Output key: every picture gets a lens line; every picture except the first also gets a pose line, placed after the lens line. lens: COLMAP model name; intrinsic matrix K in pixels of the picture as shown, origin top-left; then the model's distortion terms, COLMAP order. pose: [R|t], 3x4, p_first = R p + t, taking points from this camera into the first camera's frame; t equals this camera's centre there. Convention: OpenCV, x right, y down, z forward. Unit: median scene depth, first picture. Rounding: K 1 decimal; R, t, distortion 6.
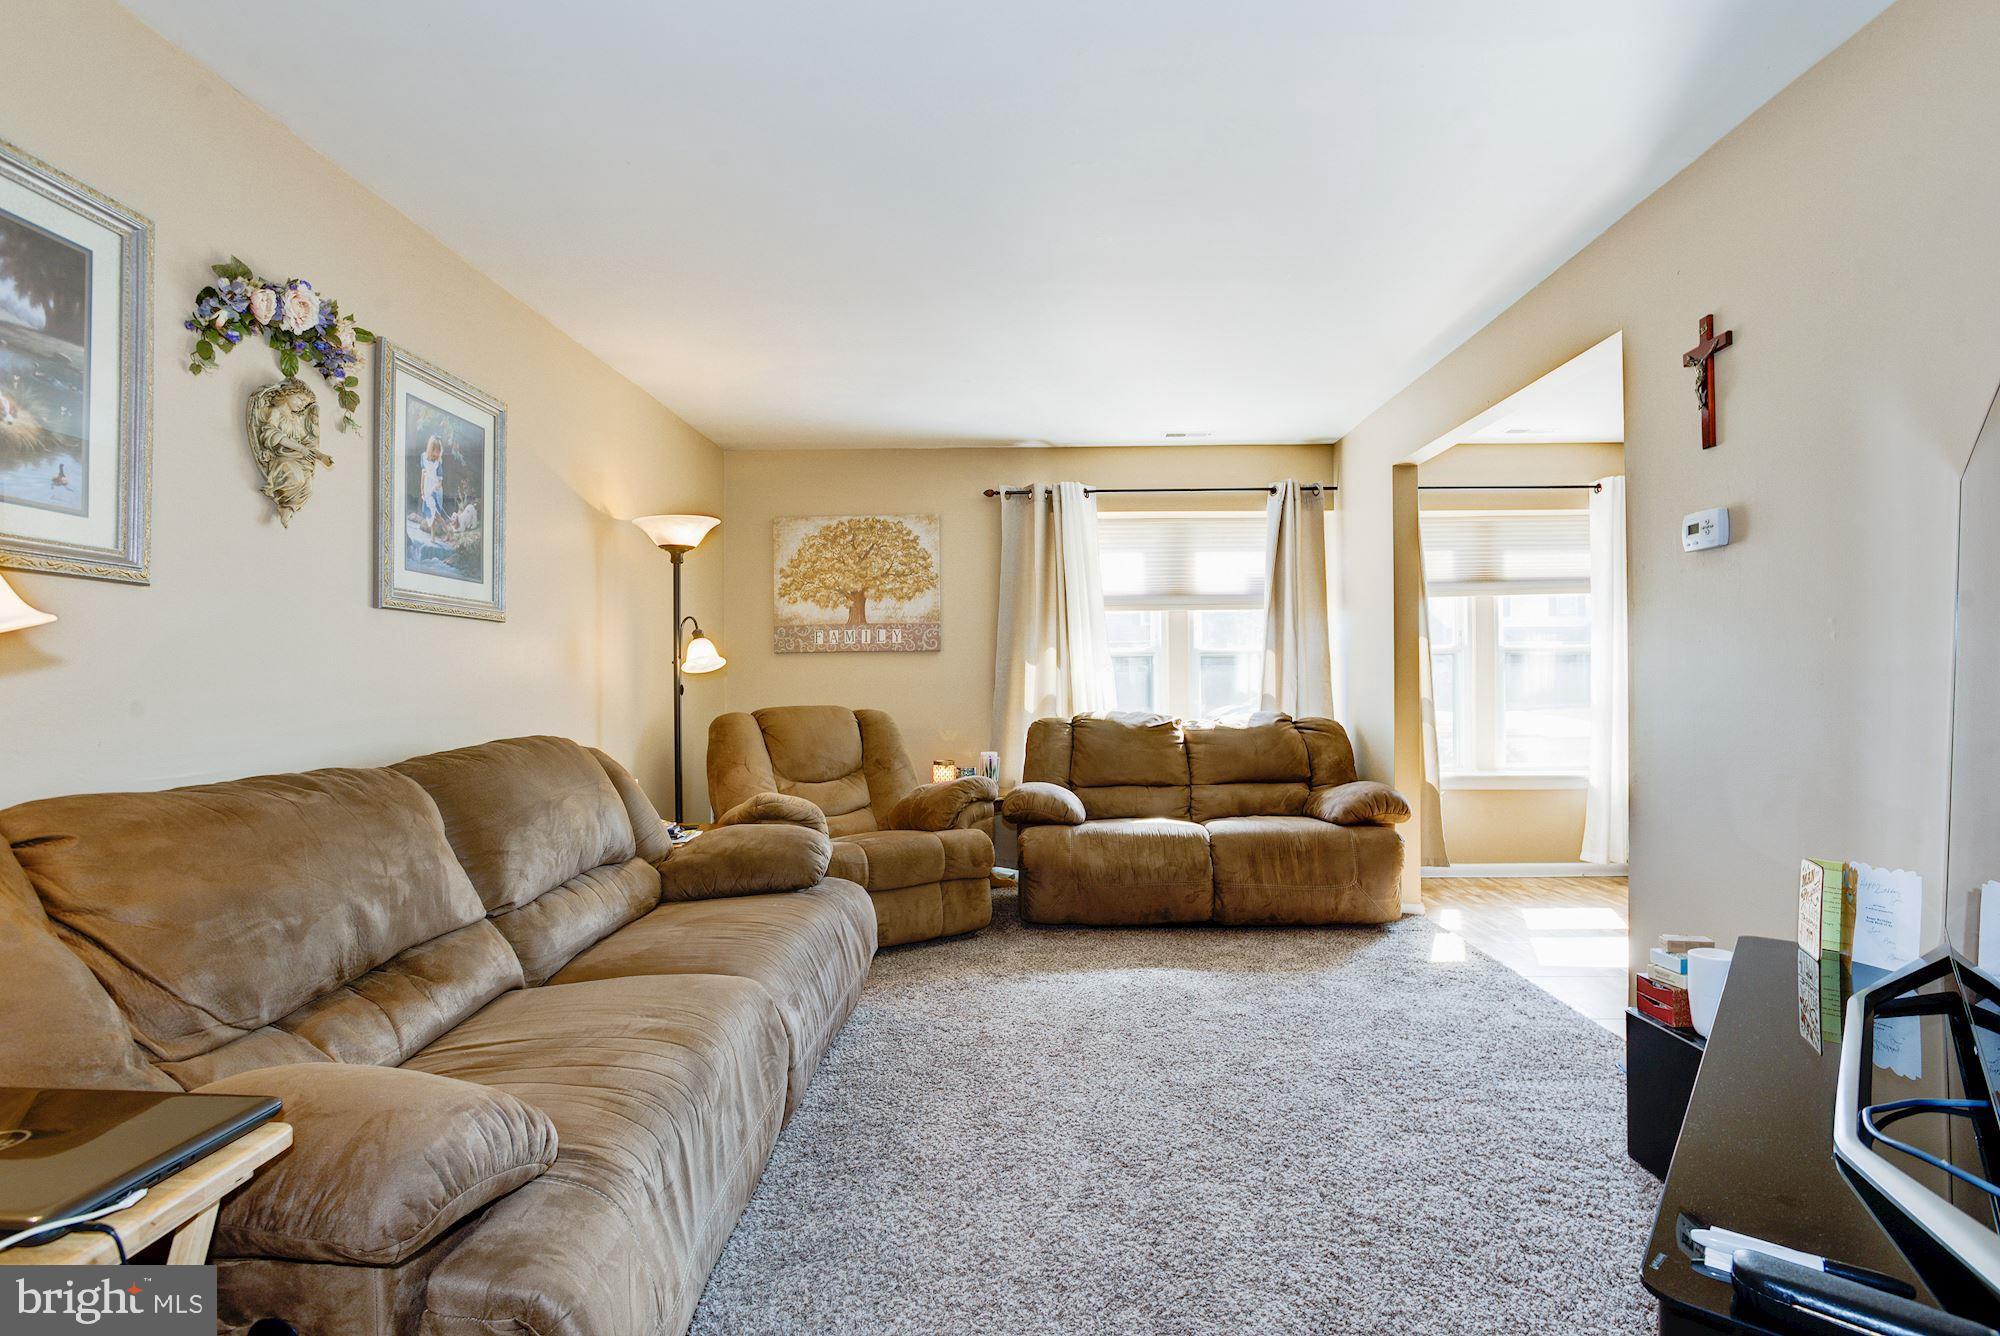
lens RADIAL K [[995.9, 0, 1068.7], [0, 995.9, 663.6], [0, 0, 1]] dist [-0.049650, 0.026347]
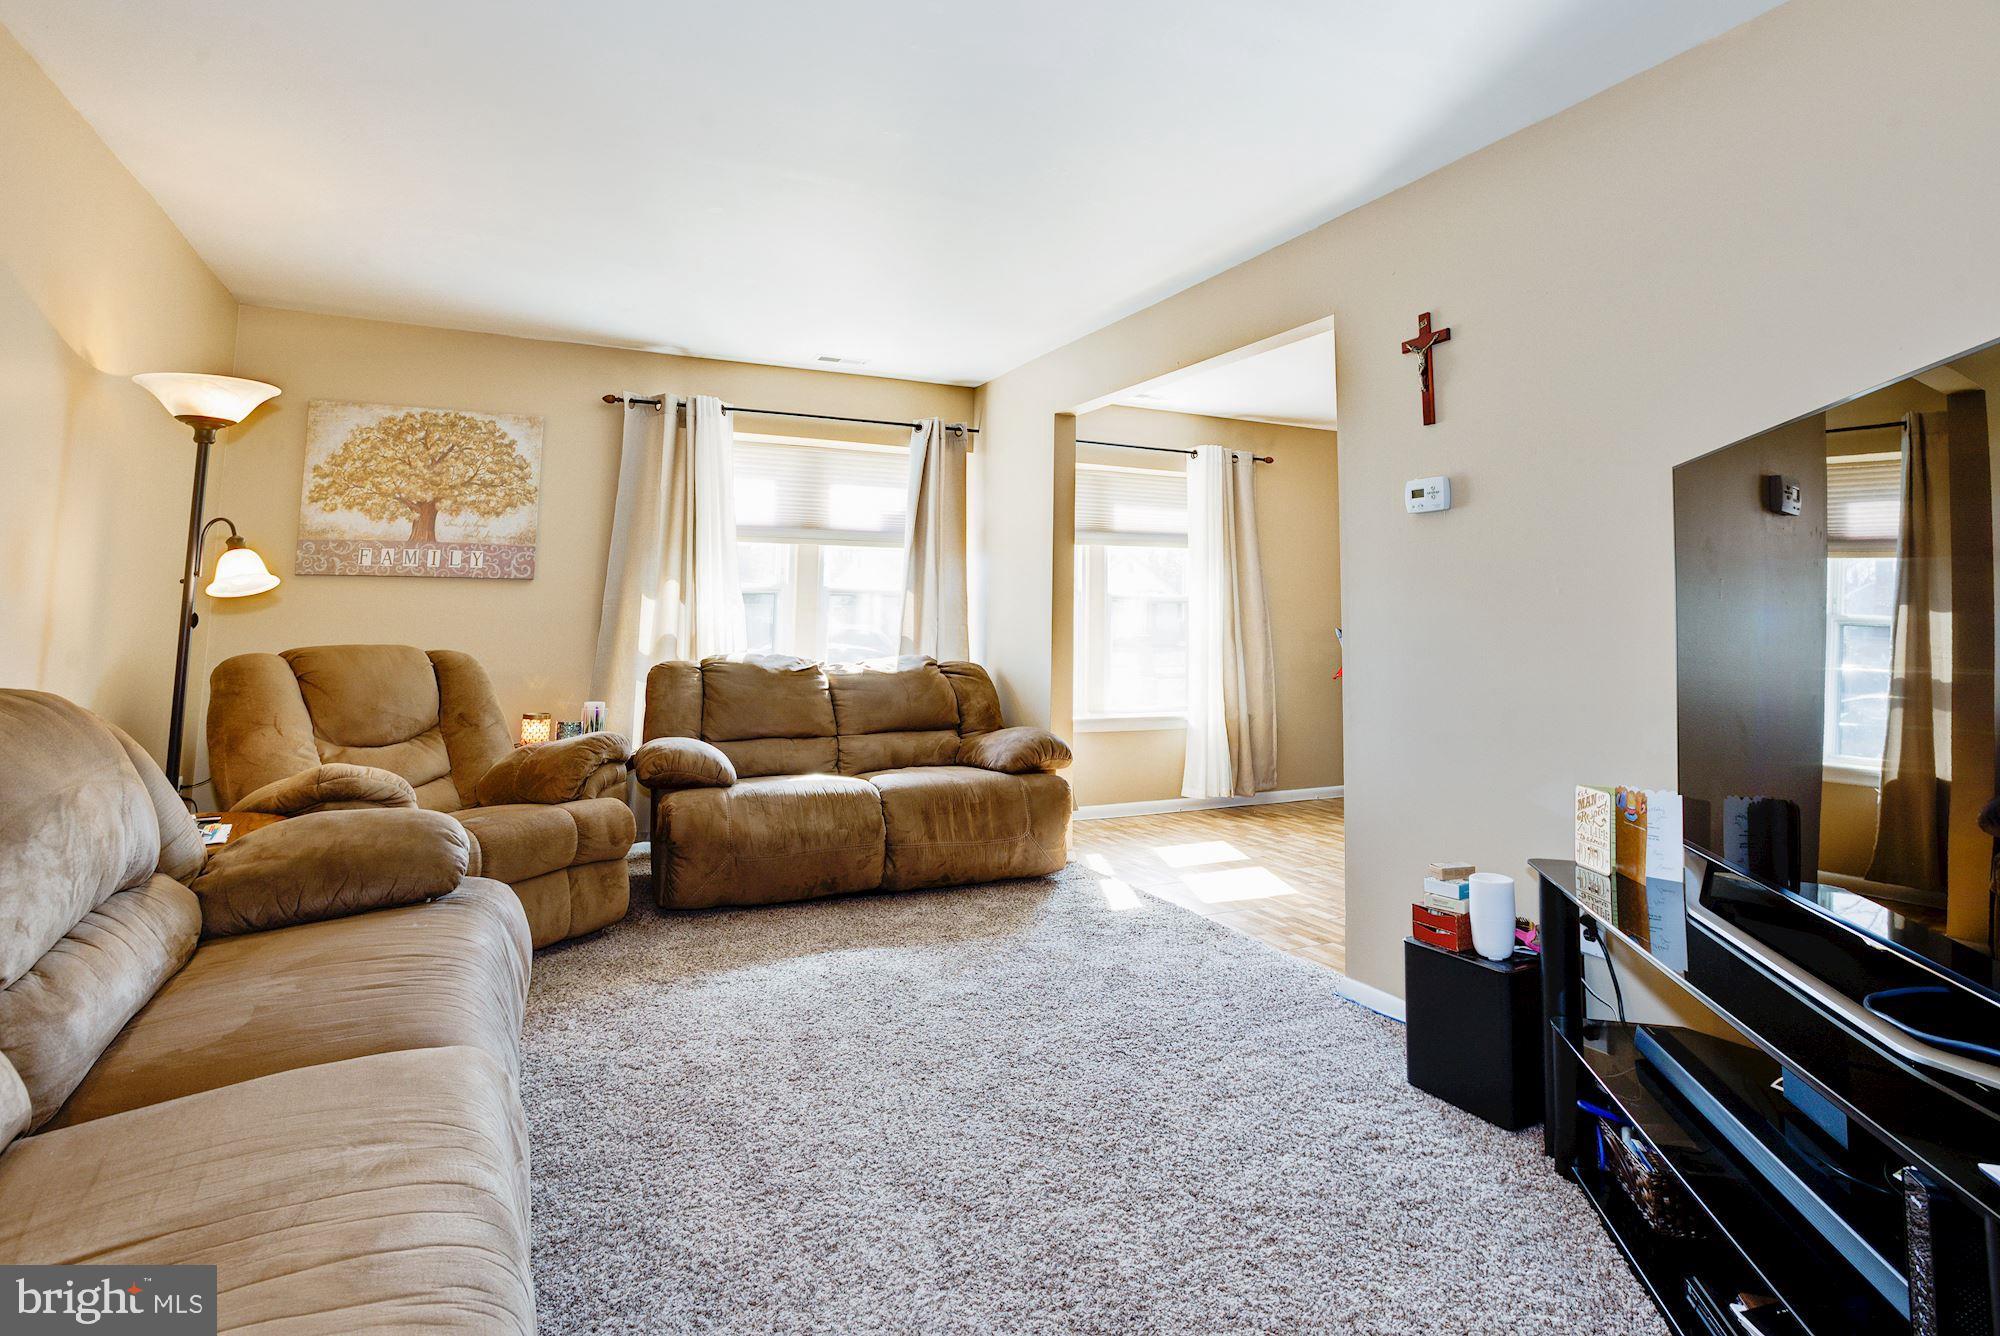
lens RADIAL K [[995.9, 0, 1004.4], [0, 995.9, 499.7], [0, 0, 1]] dist [-0.049650, 0.026347]
pose [[0.898291, 0.069771, 0.433827, -0.227823], [-0.022938, 0.993413, -0.112272, 0.007443], [-0.438802, 0.090902, 0.893974, 0.145235]]
